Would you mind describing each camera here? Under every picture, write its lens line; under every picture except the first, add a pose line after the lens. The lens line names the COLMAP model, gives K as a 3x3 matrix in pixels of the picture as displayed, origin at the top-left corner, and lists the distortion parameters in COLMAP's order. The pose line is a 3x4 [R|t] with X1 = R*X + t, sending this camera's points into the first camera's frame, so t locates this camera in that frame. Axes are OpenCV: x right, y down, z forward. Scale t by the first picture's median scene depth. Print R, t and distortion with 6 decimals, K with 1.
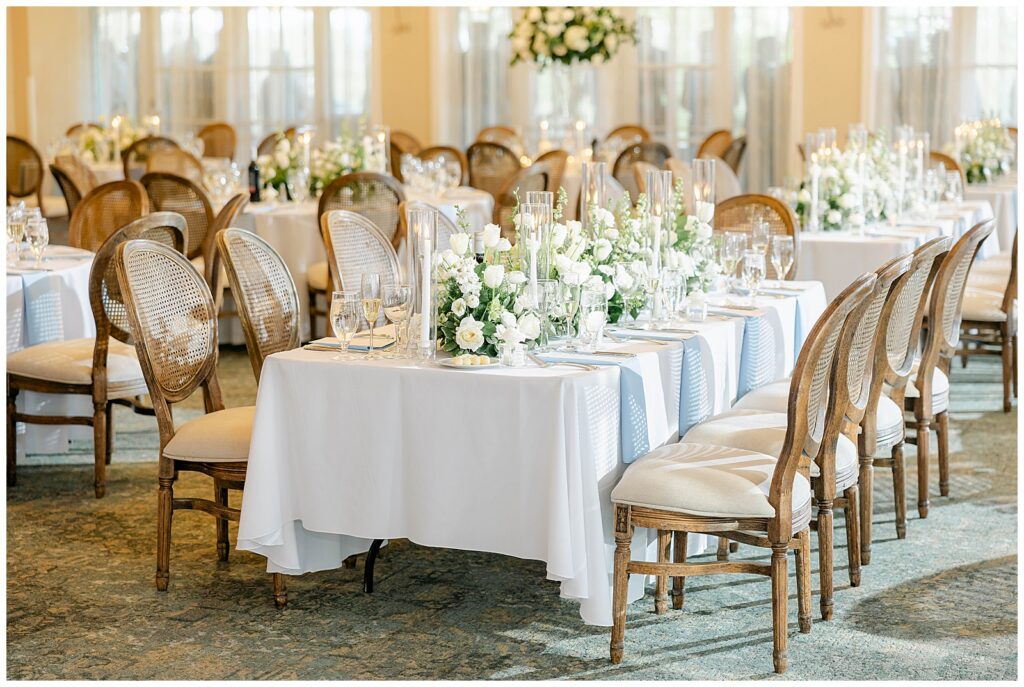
lens RADIAL K [[2057.8, 0, 512.2], [0, 2057.8, 344.4], [0, 0, 1]] dist [-0.056574, 0.000000]
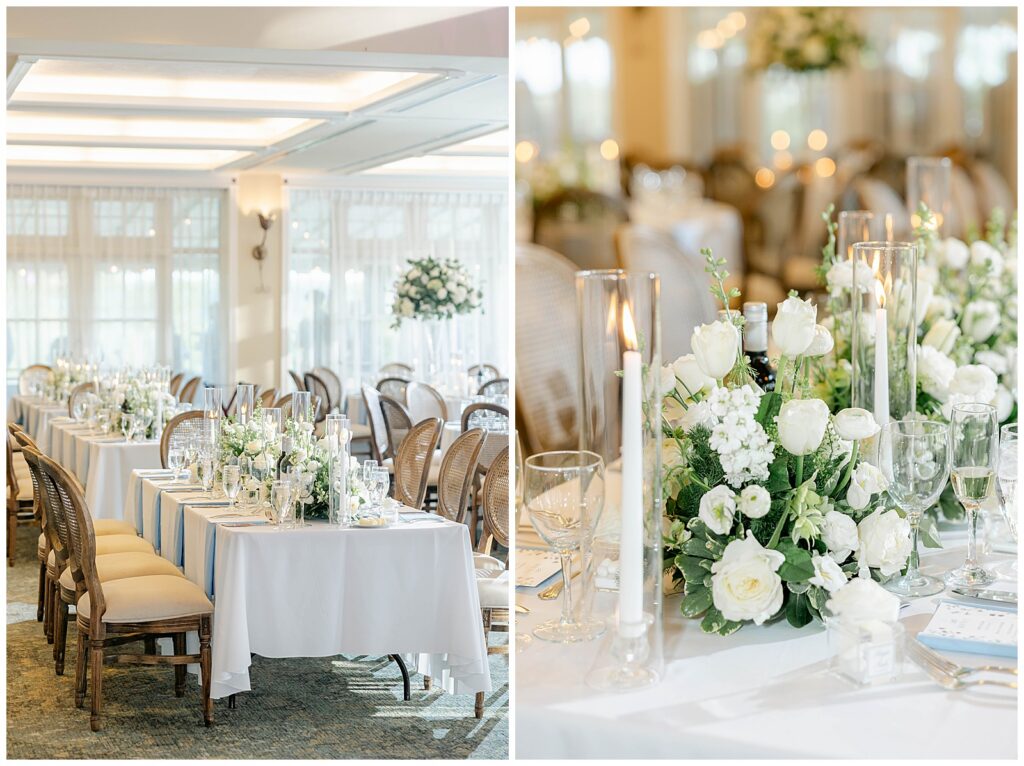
lens RADIAL K [[1841.9, 0, 512.4], [0, 1841.9, 382.1], [0, 0, 1]] dist [-0.001410, 0.000000]
pose [[0.991881, -0.015202, -0.126256, -0.019441], [0.017809, 0.999650, 0.019547, -0.049874], [0.125914, -0.021637, 0.991805, 0.630637]]
